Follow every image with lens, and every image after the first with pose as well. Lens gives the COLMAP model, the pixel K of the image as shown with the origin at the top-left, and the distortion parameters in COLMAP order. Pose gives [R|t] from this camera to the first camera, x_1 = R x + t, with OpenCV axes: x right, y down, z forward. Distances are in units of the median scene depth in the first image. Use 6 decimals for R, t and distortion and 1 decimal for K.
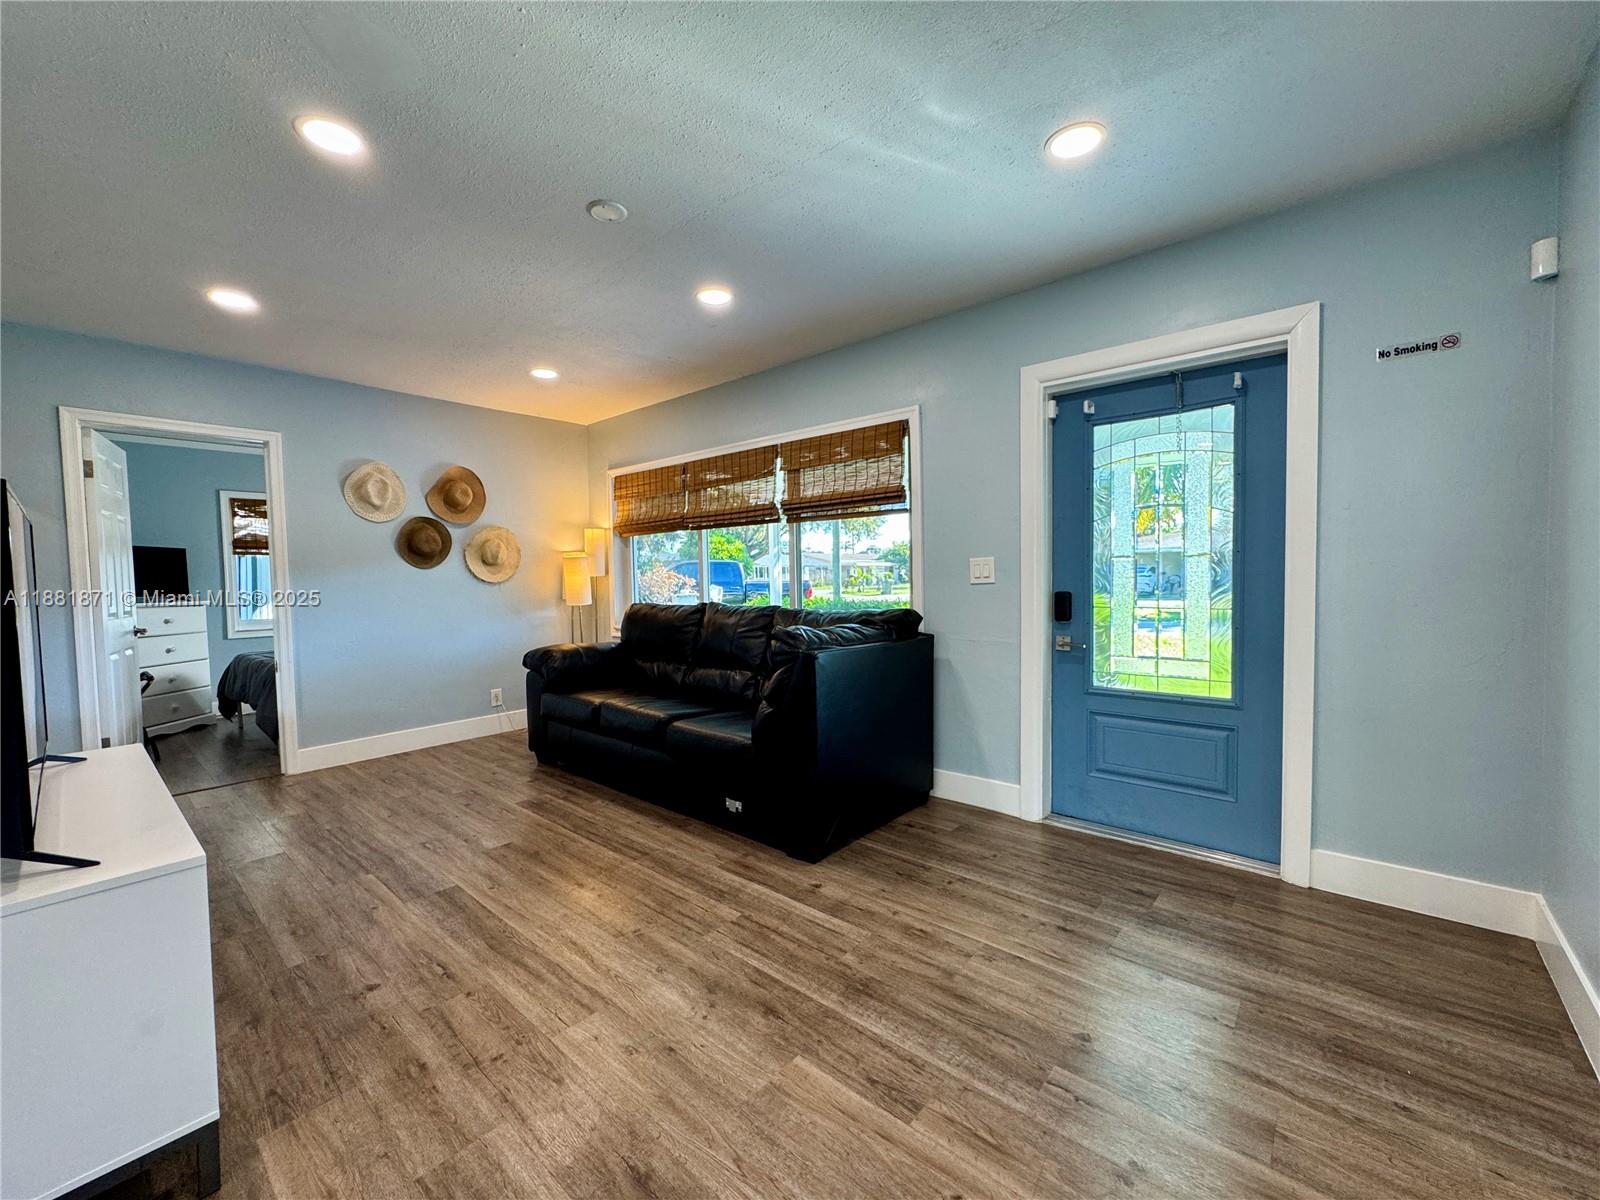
lens RADIAL K [[640.1, 0, 798.8], [0, 640.1, 599.5], [0, 0, 1]] dist [-0.001116, 0.000178]
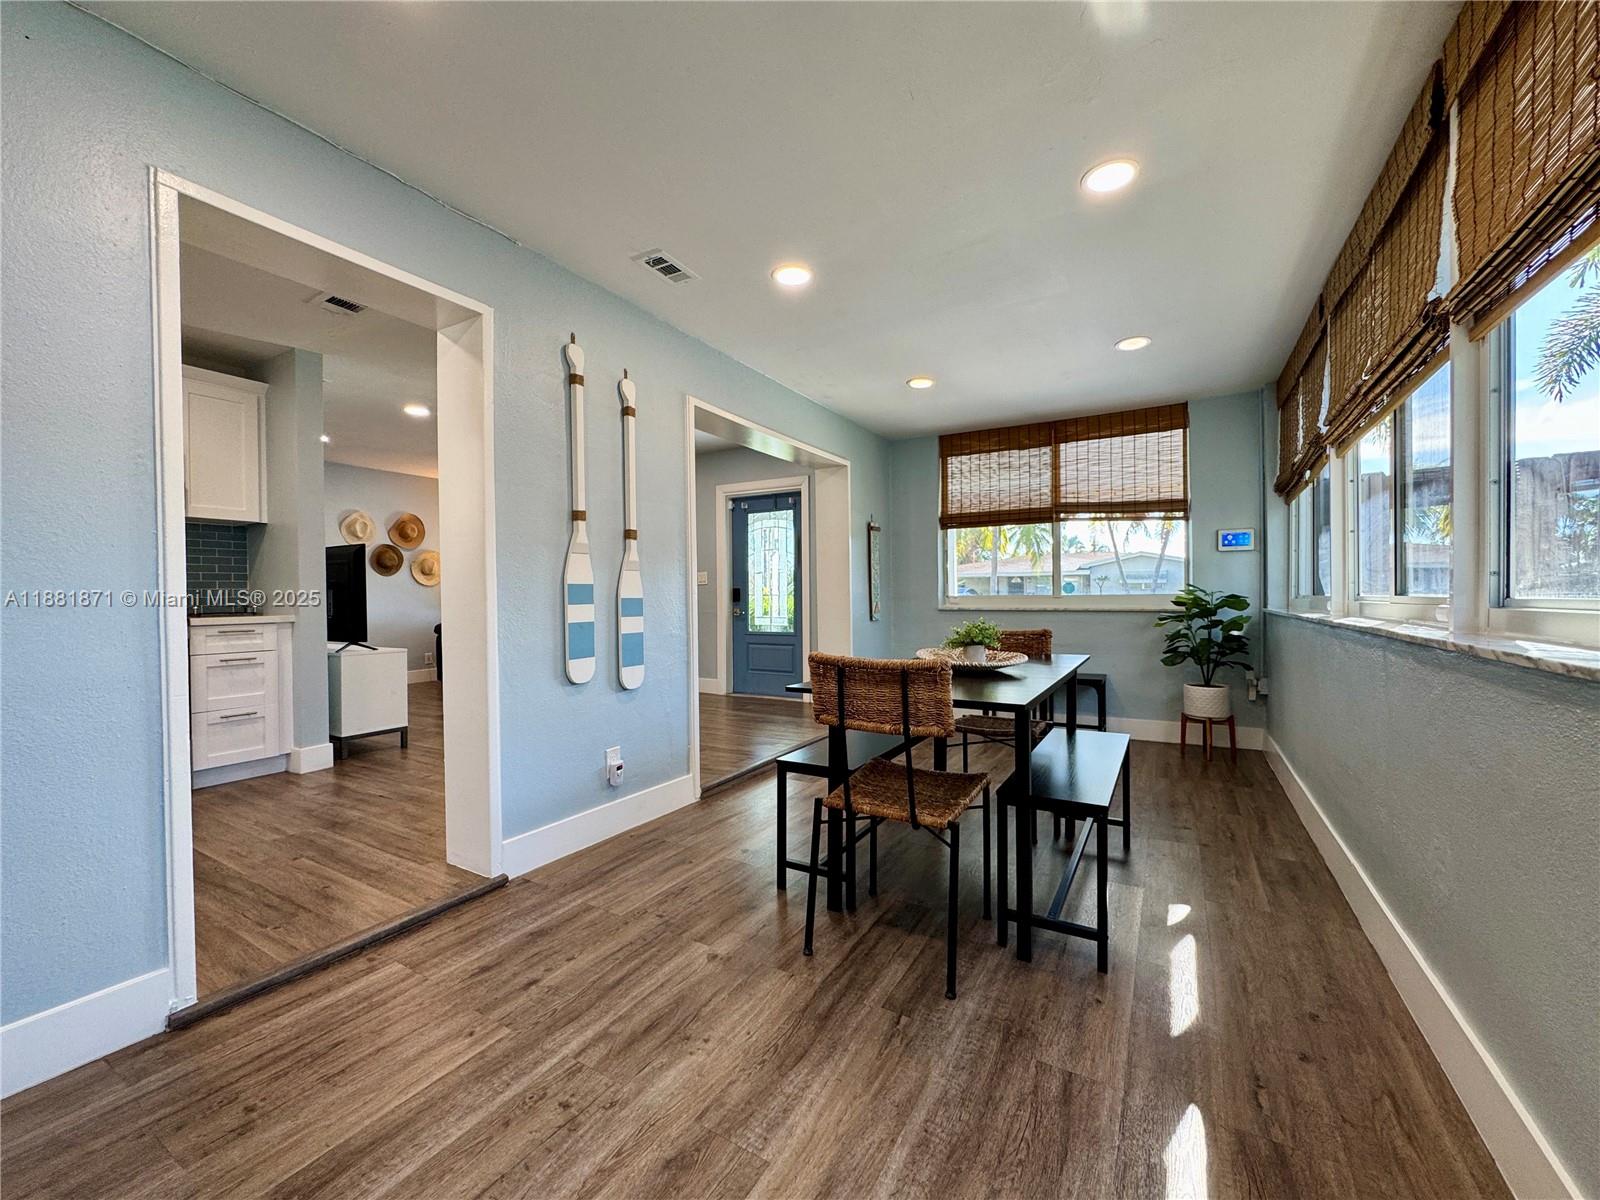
lens RADIAL K [[640.1, 0, 798.8], [0, 640.1, 599.5], [0, 0, 1]] dist [-0.001116, 0.000178]
pose [[0.983972, 0.007044, 0.178186, 0.264479], [-0.000723, 0.999369, -0.035517, 0.115741], [-0.178324, 0.034819, 0.983356, -1.322385]]
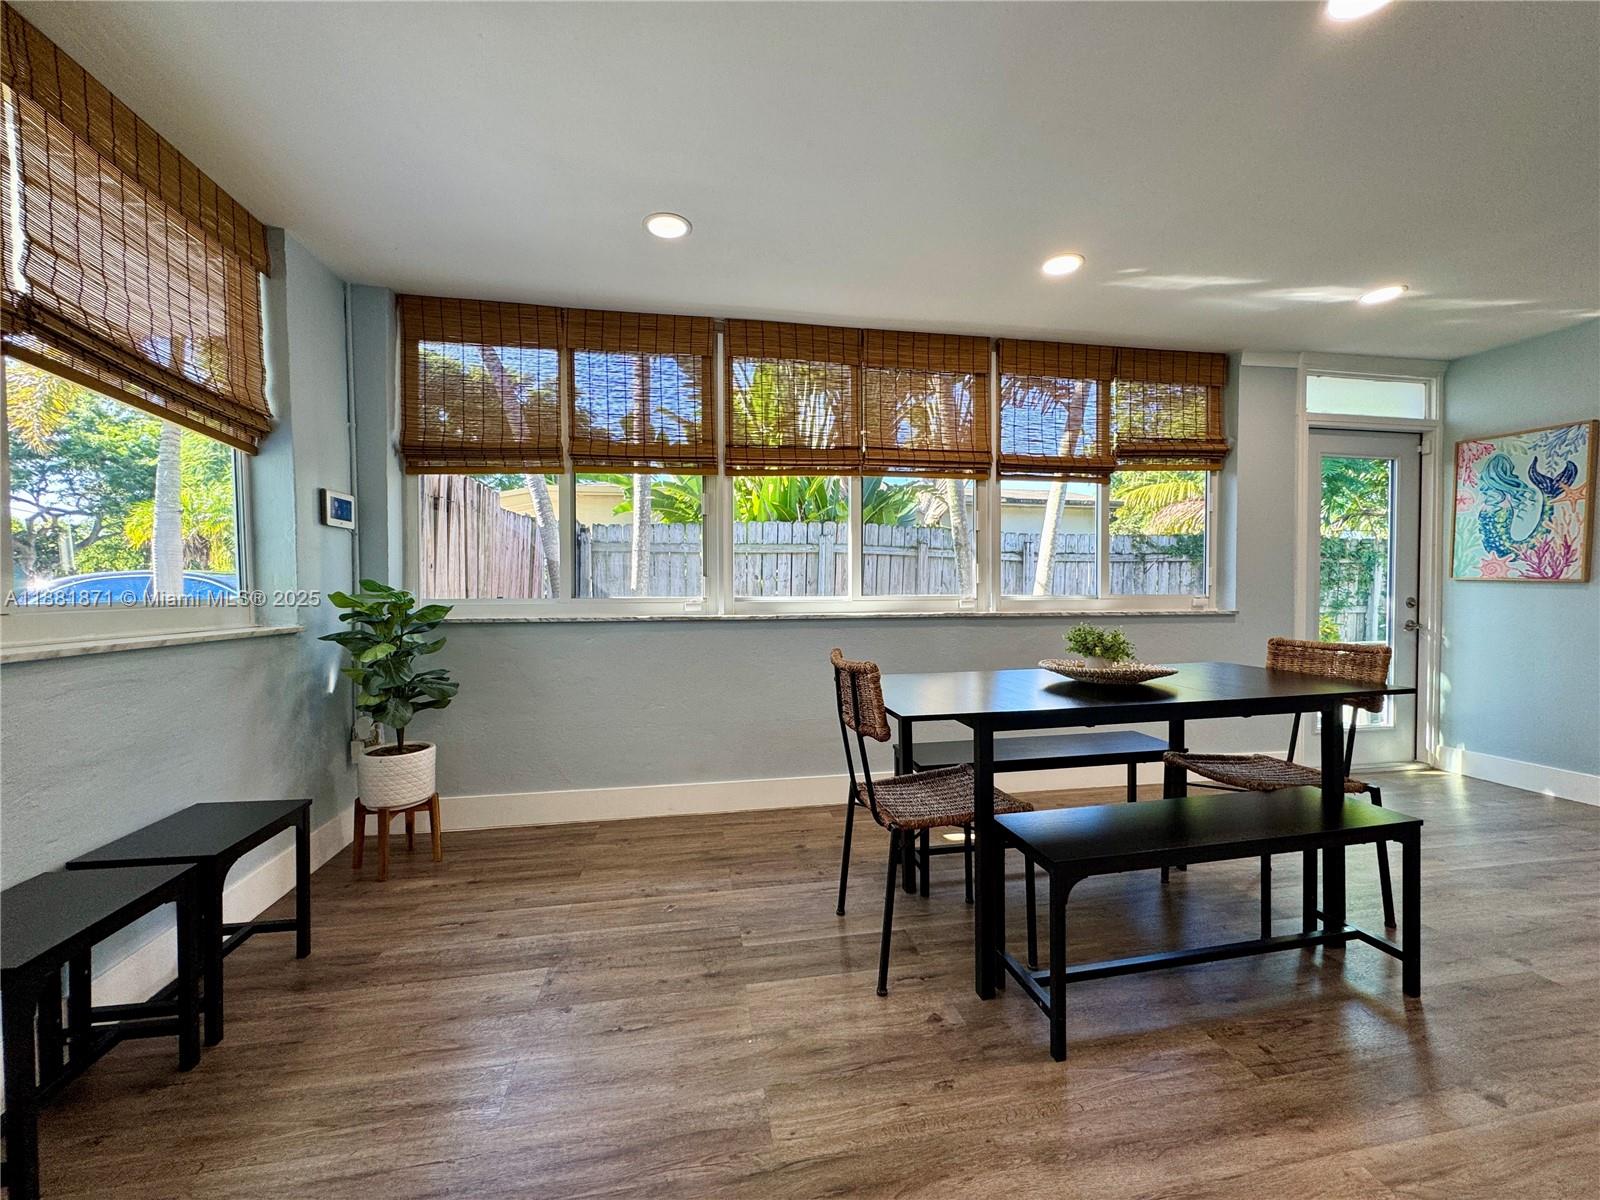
lens RADIAL K [[640.1, 0, 798.8], [0, 640.1, 599.5], [0, 0, 1]] dist [-0.001116, 0.000178]
pose [[-0.778992, 0.006205, 0.627003, 0.472261], [0.039152, 0.998481, 0.038760, 0.036440], [-0.625810, 0.054742, -0.778052, 0.384377]]
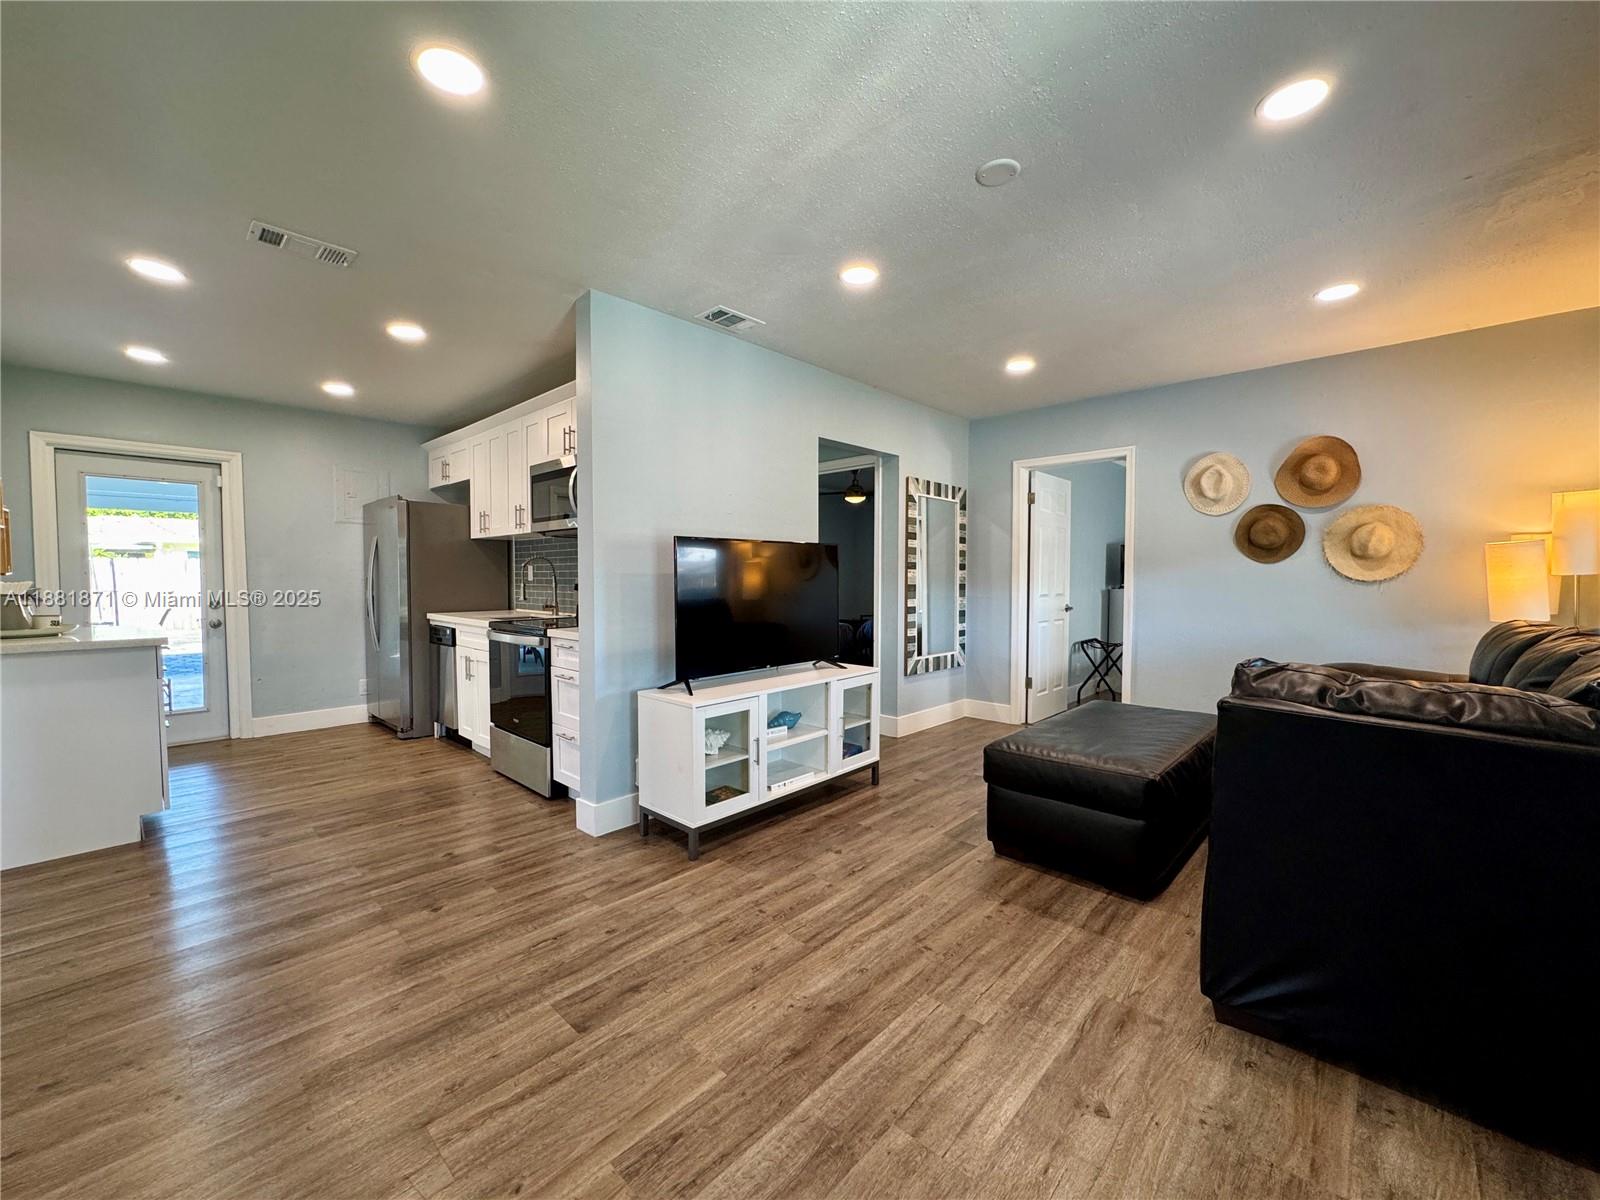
lens RADIAL K [[640.1, 0, 798.8], [0, 640.1, 599.5], [0, 0, 1]] dist [-0.001116, 0.000178]
pose [[-0.043513, 0.057265, -0.997410, 0.550297], [-0.038730, 0.997509, 0.058960, -0.042735], [0.998302, 0.041195, -0.041187, 0.665787]]
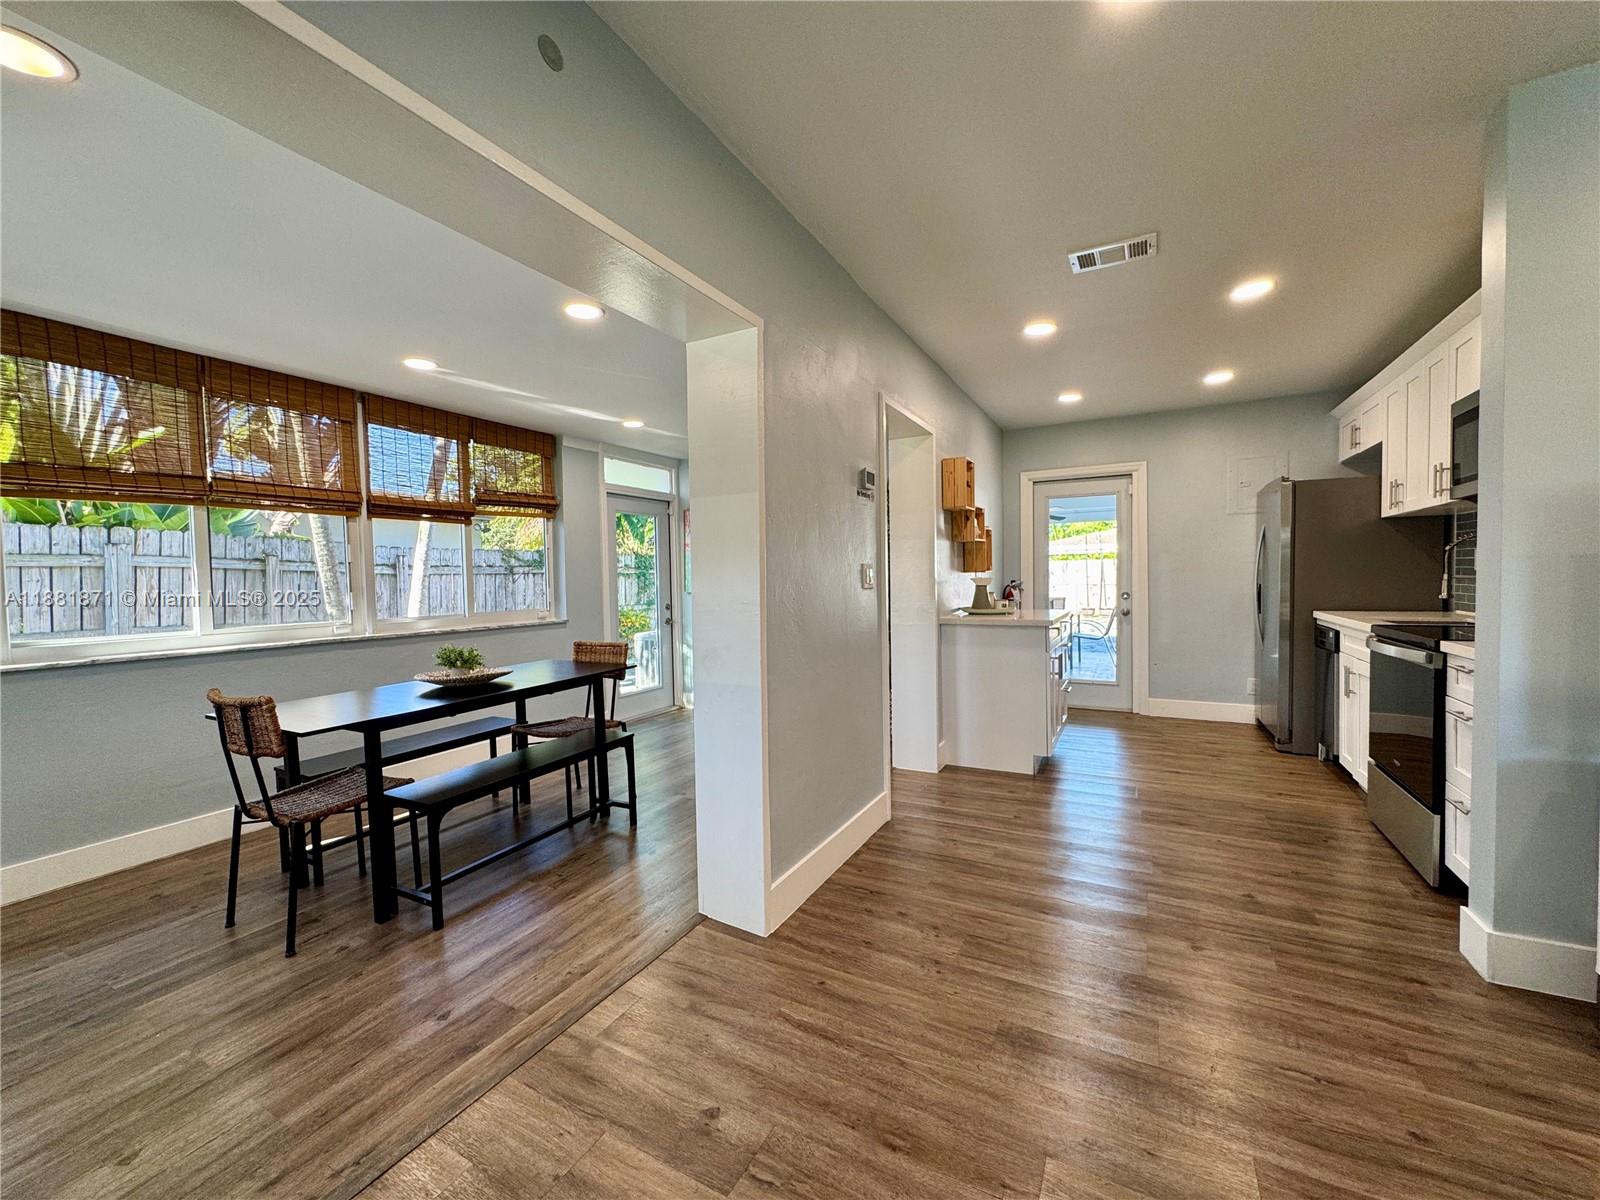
lens RADIAL K [[640.1, 0, 798.8], [0, 640.1, 599.5], [0, 0, 1]] dist [-0.001116, 0.000178]
pose [[-0.975164, 0.044305, -0.217009, 0.336701], [0.028578, 0.996768, 0.075084, -0.034681], [0.219634, 0.067018, -0.973278, 0.761800]]
